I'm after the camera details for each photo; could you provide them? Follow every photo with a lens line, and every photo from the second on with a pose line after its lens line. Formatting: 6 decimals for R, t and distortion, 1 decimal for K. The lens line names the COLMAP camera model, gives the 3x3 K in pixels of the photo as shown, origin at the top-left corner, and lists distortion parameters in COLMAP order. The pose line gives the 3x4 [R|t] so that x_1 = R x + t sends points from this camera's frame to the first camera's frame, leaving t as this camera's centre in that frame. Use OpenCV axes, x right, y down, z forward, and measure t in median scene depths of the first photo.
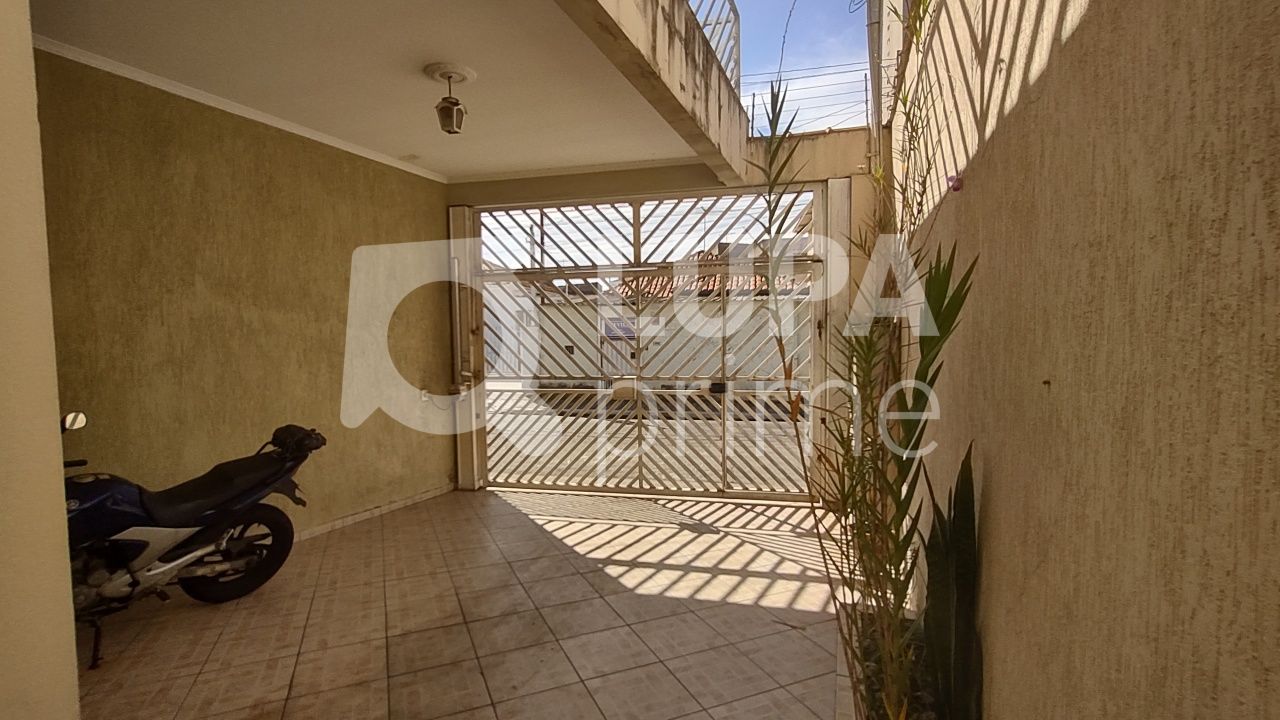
lens RADIAL K [[585.4, 0, 636.3], [0, 585.4, 357.3], [0, 0, 1]] dist [-0.000676, 0.000116]
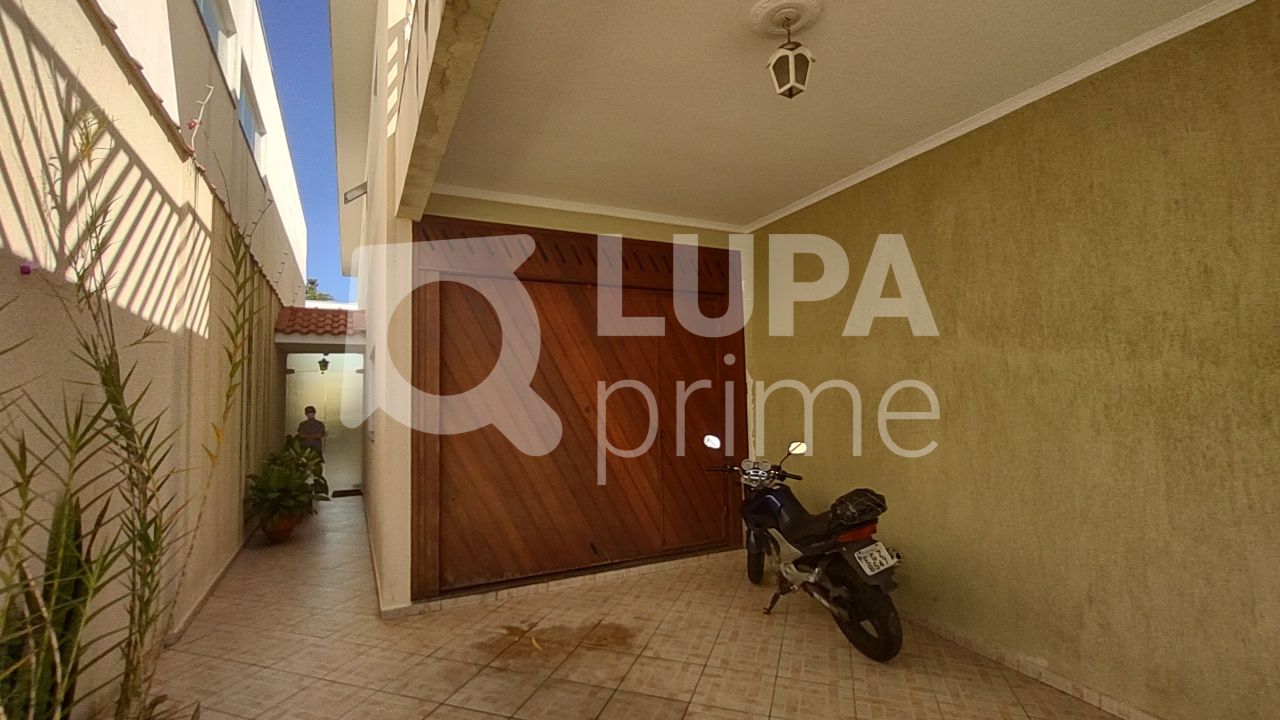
lens RADIAL K [[585.4, 0, 636.3], [0, 585.4, 357.3], [0, 0, 1]] dist [-0.000676, 0.000116]
pose [[-0.685777, -0.024893, -0.727386, 0.273384], [-0.003953, 0.999528, -0.030480, -0.051077], [0.727801, -0.018028, -0.685552, 1.227866]]
